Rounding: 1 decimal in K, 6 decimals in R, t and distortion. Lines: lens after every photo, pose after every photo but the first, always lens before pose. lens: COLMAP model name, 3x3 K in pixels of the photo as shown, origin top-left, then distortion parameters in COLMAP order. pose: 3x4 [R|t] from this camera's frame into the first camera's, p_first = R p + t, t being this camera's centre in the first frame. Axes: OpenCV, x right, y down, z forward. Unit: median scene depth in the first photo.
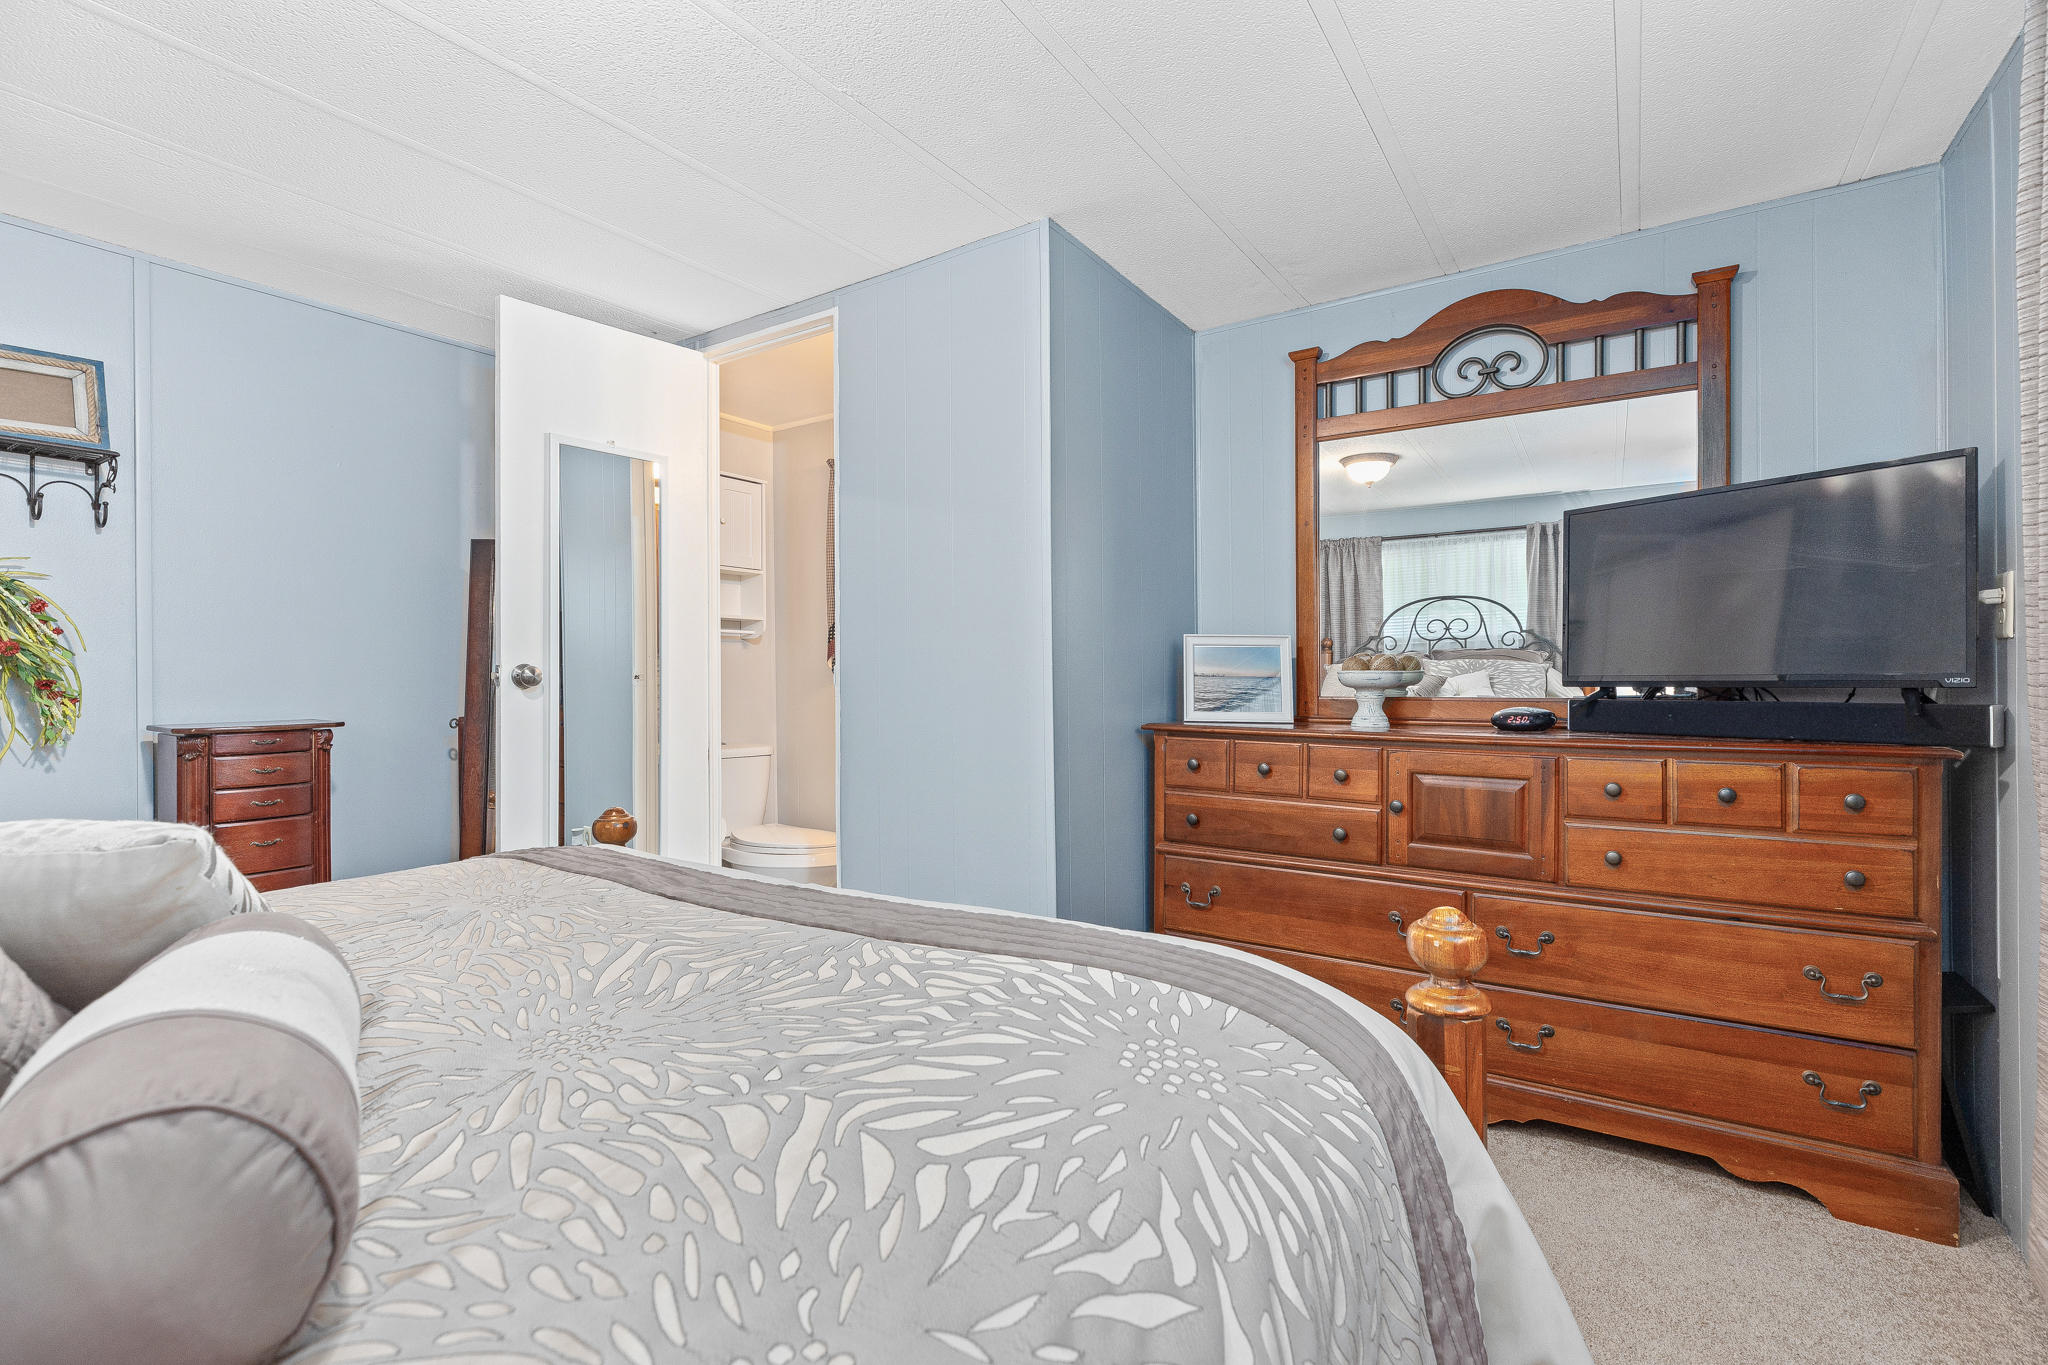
lens RADIAL K [[937.1, 0, 1026.1], [0, 937.1, 681.5], [0, 0, 1]] dist [0.005084, 0.000194]
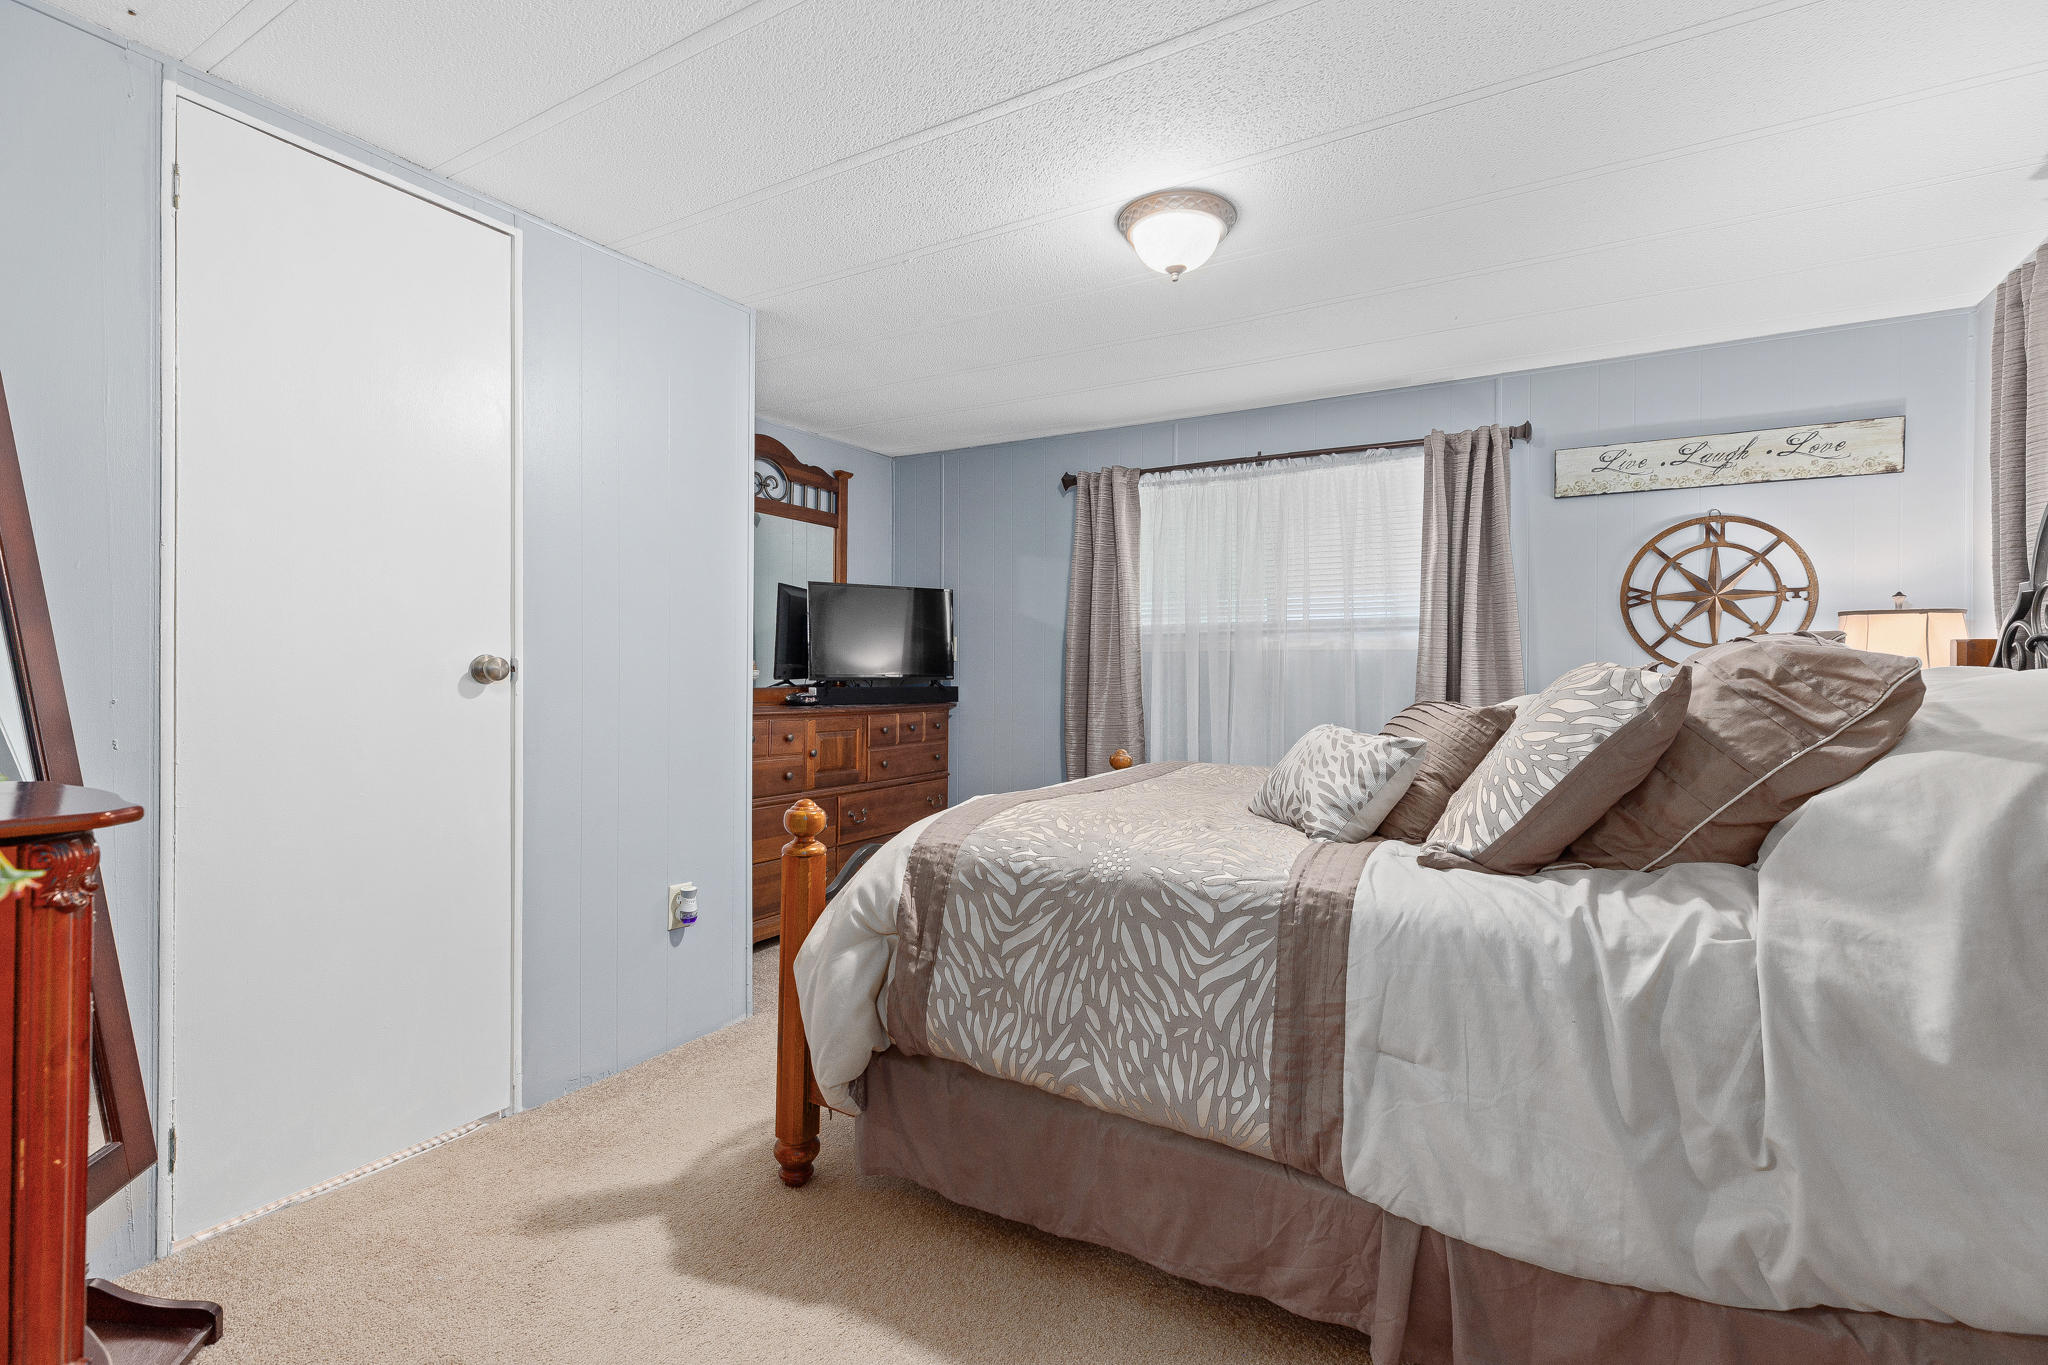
lens RADIAL K [[937.1, 0, 1023.9], [0, 937.1, 679.6], [0, 0, 1]] dist [0.005084, 0.000194]
pose [[-0.044627, -0.001400, 0.999003, -1.215775], [0.004193, 0.999990, 0.001588, 0.003464], [-0.998995, 0.004259, -0.044620, 0.676983]]
